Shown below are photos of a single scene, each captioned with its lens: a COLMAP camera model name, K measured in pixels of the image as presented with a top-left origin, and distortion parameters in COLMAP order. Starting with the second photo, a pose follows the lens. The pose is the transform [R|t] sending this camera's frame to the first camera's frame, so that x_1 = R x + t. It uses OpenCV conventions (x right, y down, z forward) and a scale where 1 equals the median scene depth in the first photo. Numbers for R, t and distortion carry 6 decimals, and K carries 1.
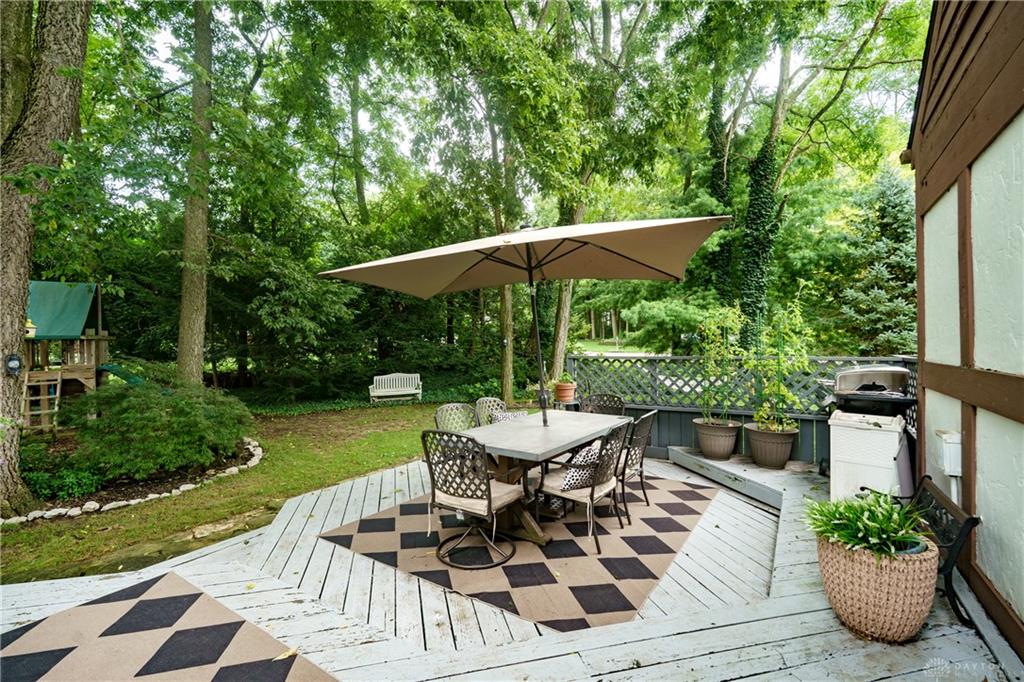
lens RADIAL K [[457.8, 0, 511.7], [0, 457.8, 341.0], [0, 0, 1]] dist [-0.005424, -0.001047]
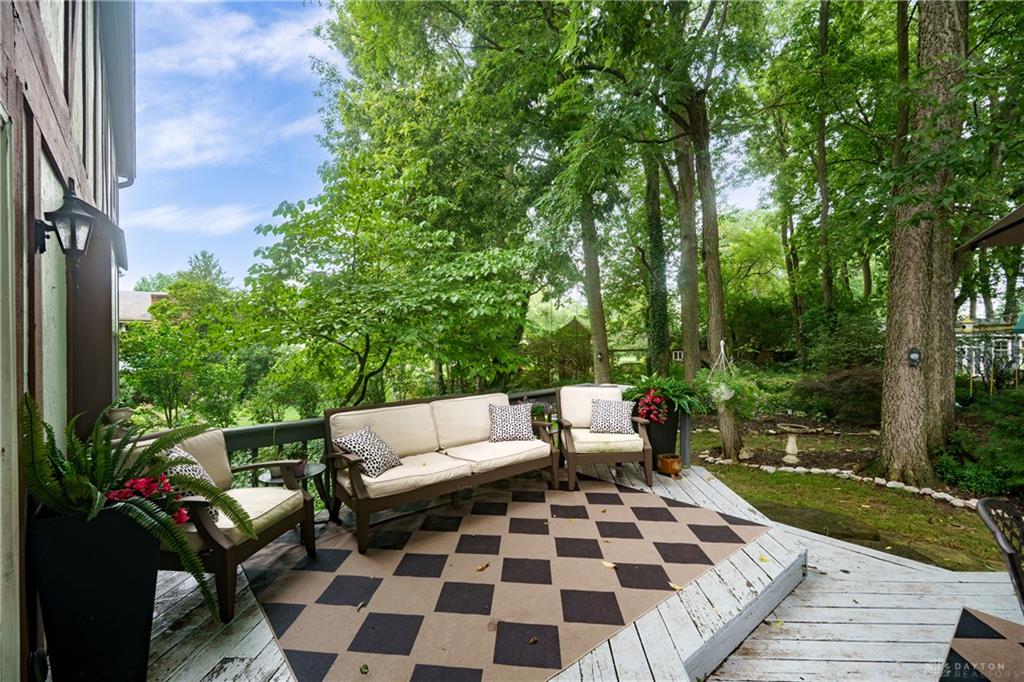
lens RADIAL K [[457.8, 0, 508.7], [0, 457.8, 340.1], [0, 0, 1]] dist [-0.005424, -0.001047]
pose [[-0.308435, 0.012177, -0.951168, 0.363197], [0.010192, 0.999903, 0.009496, -0.013439], [0.951191, -0.006765, -0.308529, 0.391789]]
